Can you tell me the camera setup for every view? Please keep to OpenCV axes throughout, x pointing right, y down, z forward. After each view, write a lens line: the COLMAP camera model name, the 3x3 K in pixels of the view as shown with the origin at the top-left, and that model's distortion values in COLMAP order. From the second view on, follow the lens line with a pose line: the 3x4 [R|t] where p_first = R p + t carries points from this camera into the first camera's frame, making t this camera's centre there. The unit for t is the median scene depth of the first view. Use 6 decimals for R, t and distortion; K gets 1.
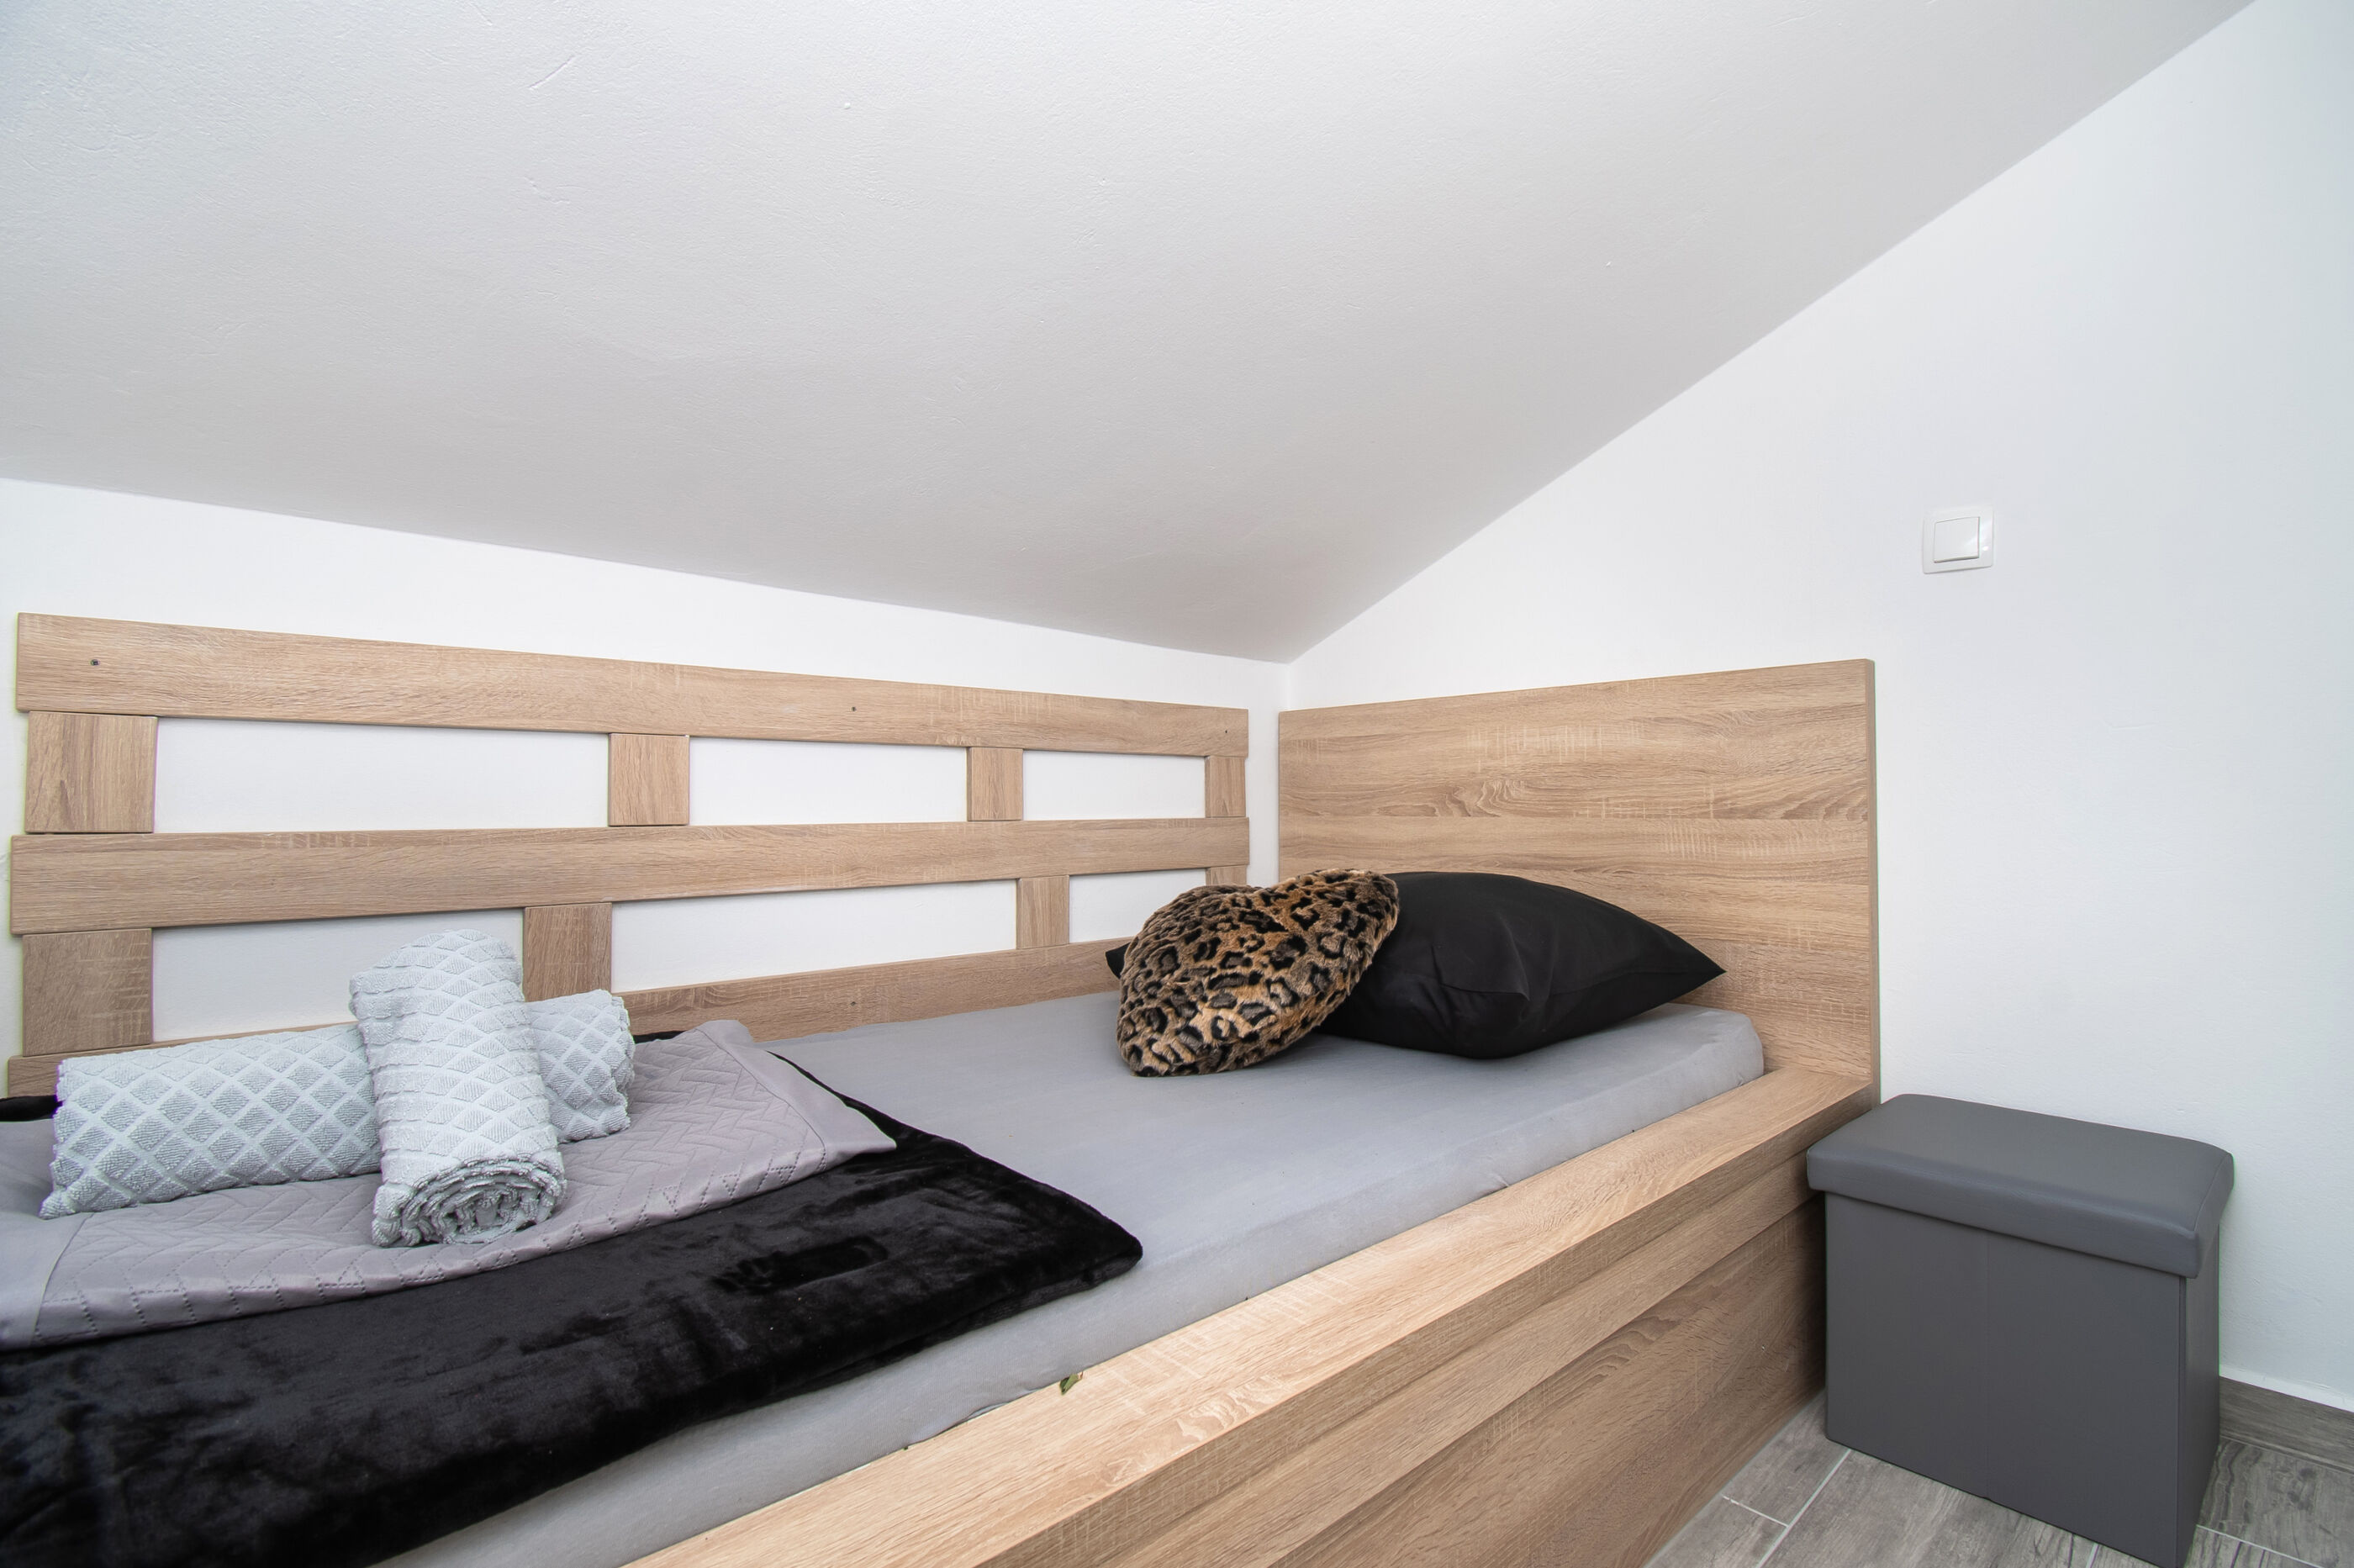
lens RADIAL K [[1050.8, 0, 1199.0], [0, 1050.8, 780.8], [0, 0, 1]] dist [0.002701, -0.014212]
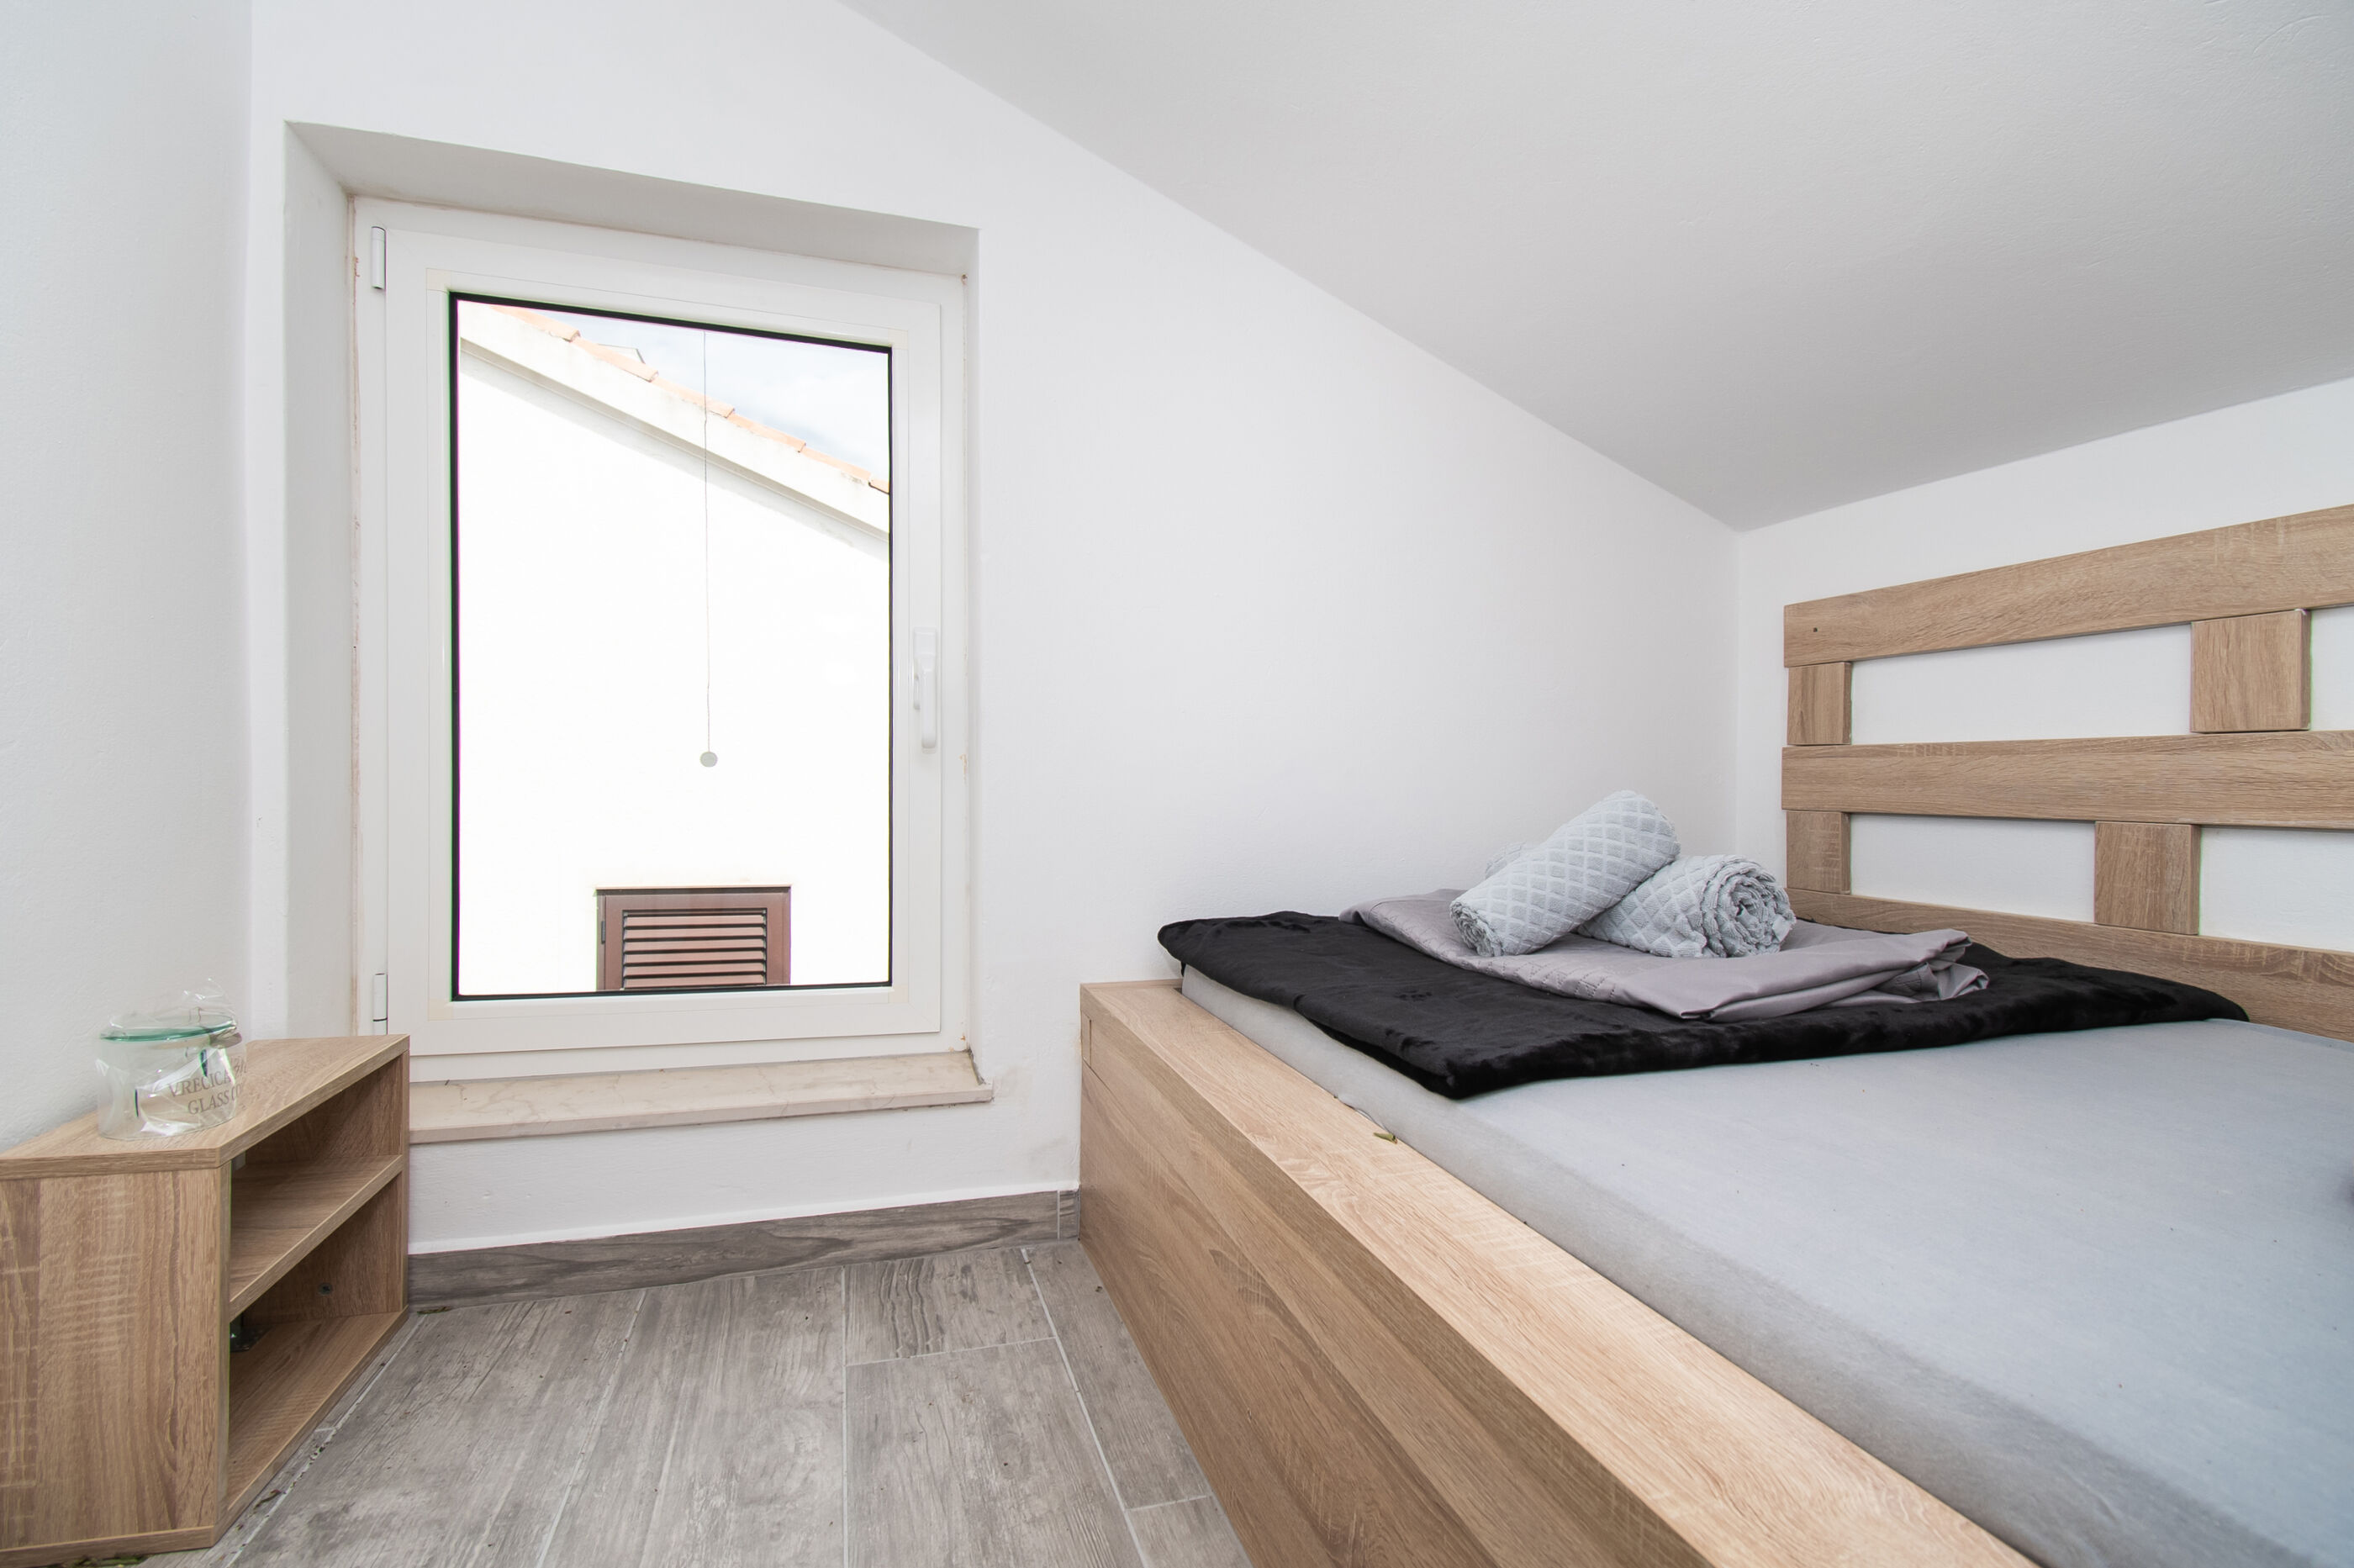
lens RADIAL K [[1050.8, 0, 1199.0], [0, 1050.8, 780.8], [0, 0, 1]] dist [0.002701, -0.014212]
pose [[-0.395290, 0.001681, -0.918555, 0.557365], [0.012898, 0.999910, -0.003721, 0.080366], [0.918466, -0.013318, -0.395276, 0.657498]]
